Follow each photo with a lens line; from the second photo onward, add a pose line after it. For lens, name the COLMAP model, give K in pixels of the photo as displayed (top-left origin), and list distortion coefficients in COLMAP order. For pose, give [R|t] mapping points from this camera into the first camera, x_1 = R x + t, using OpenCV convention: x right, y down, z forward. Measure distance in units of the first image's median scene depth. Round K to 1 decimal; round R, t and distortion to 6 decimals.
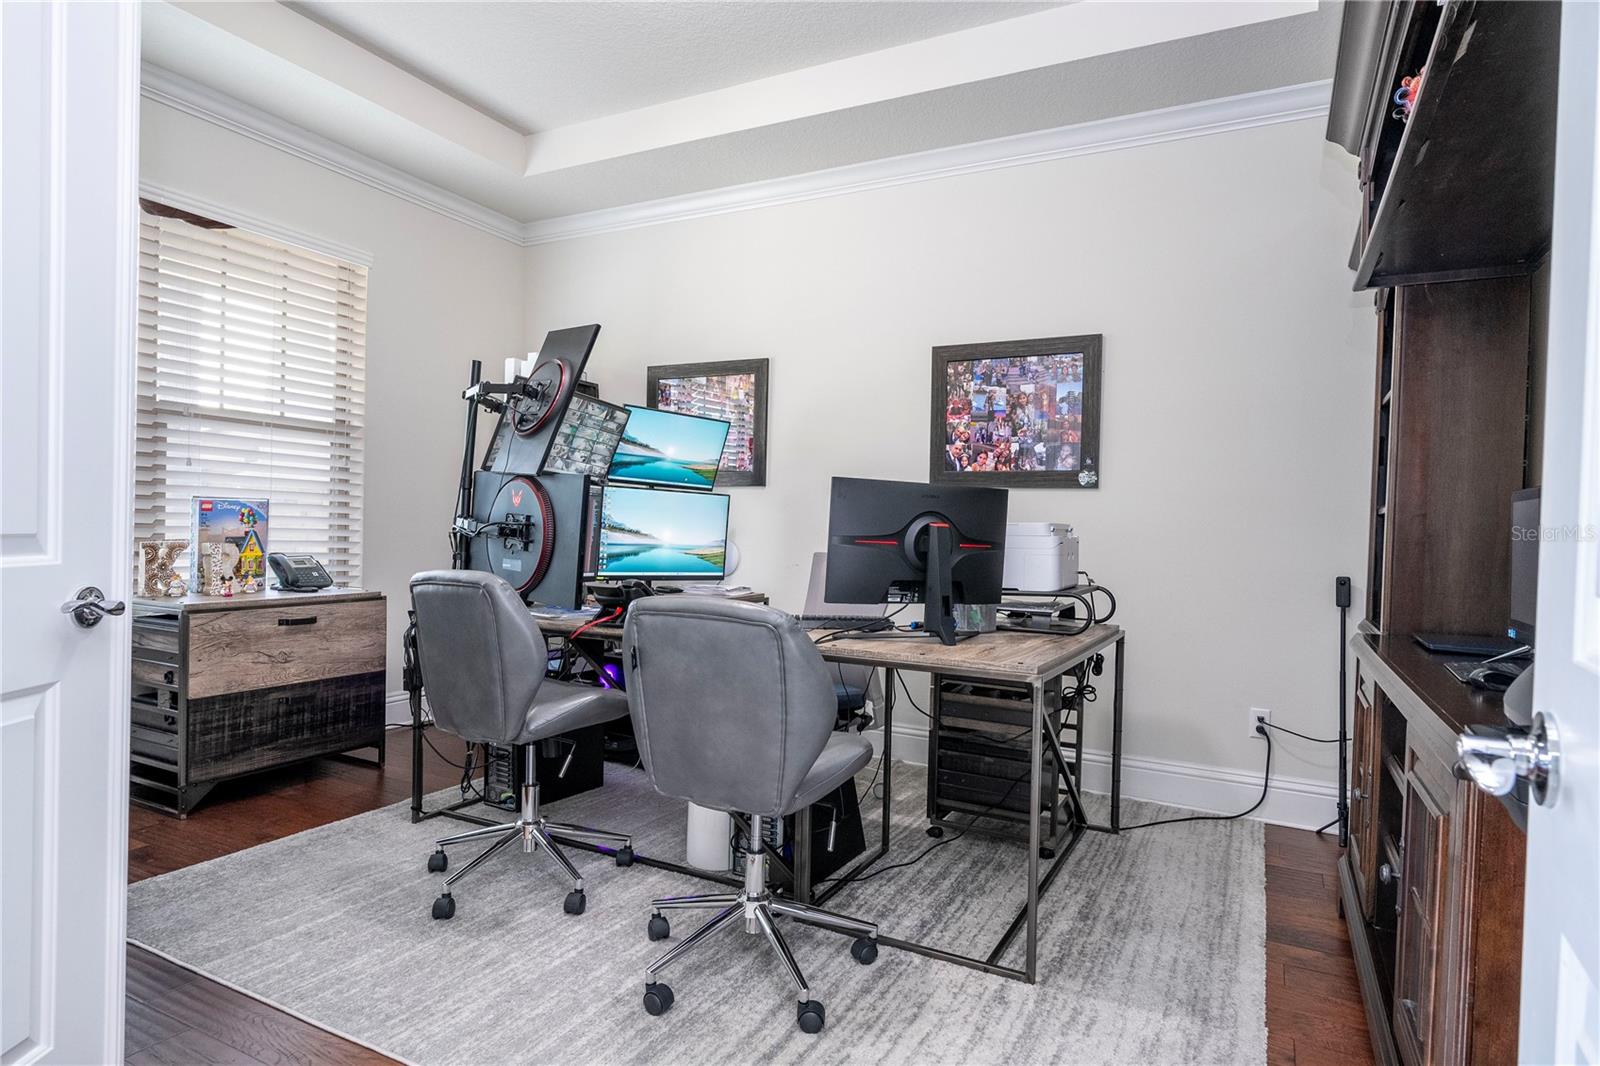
lens RADIAL K [[903.2, 0, 799.1], [0, 903.2, 534.7], [0, 0, 1]] dist [-0.000371, -0.000024]
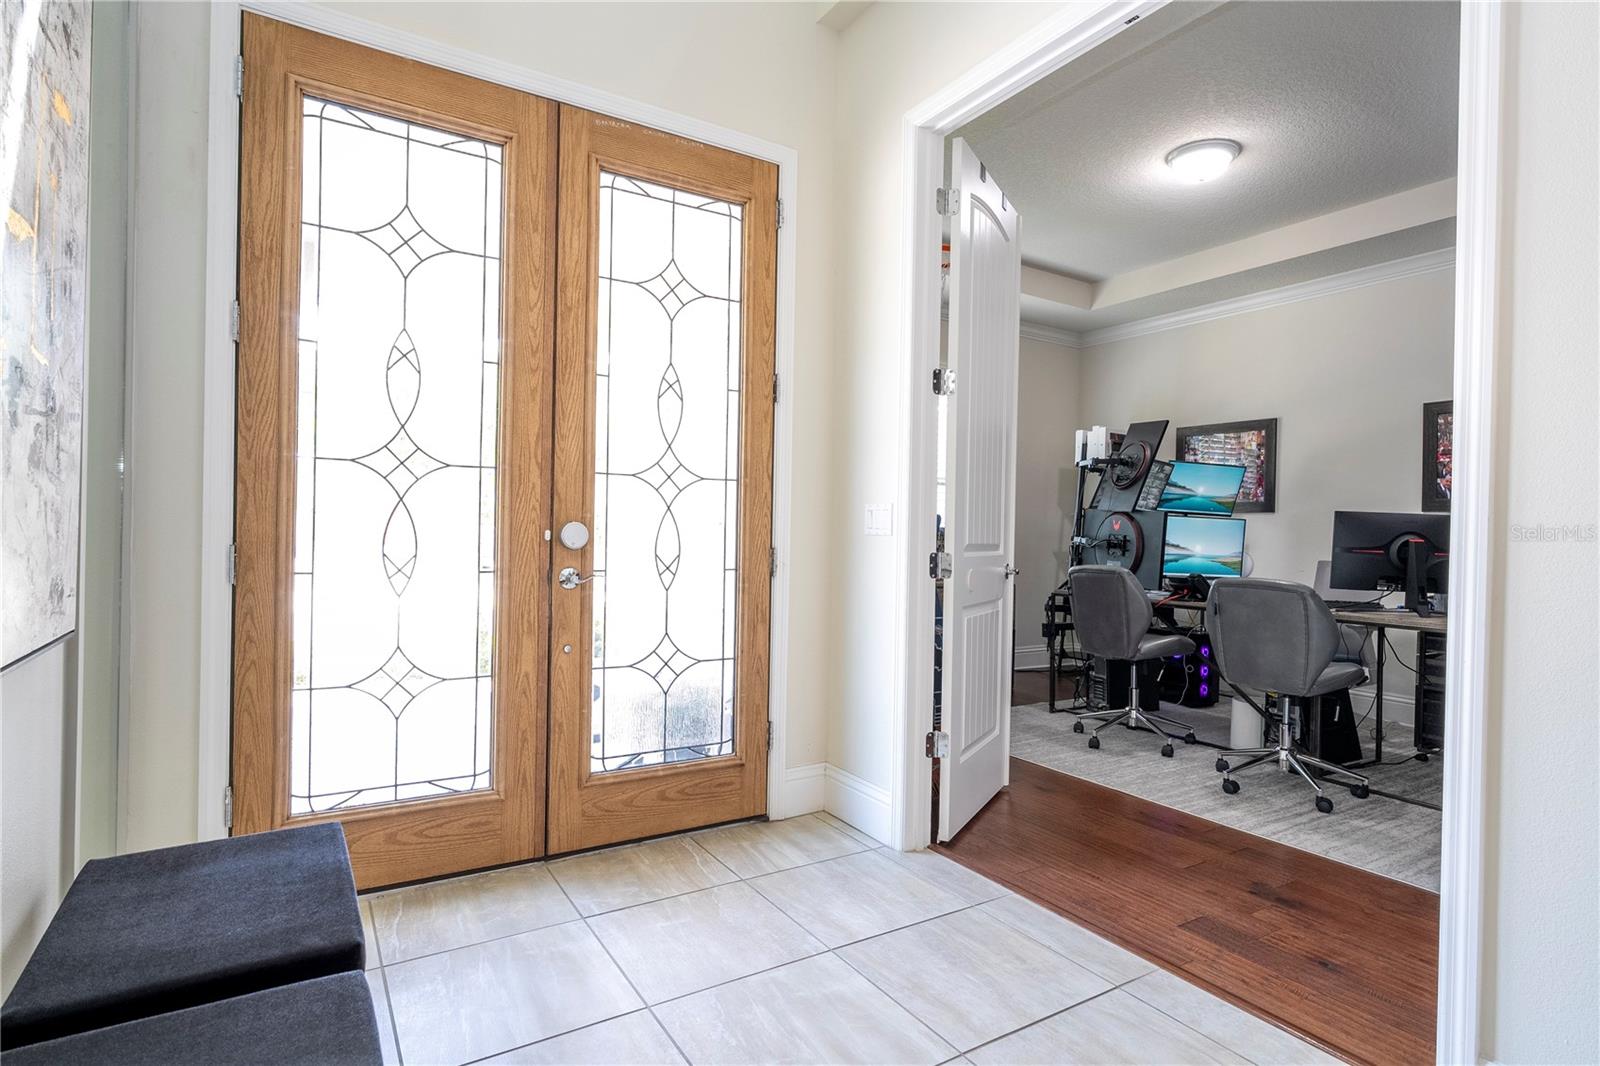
lens RADIAL K [[831.3, 0, 809.4], [0, 831.3, 535.9], [0, 0, 1]] dist [-0.003132, 0.001076]
pose [[0.866726, -0.004550, -0.498764, -0.032322], [-0.004625, 0.999842, -0.017160, 0.009191], [0.498764, 0.017180, 0.866568, -0.649213]]
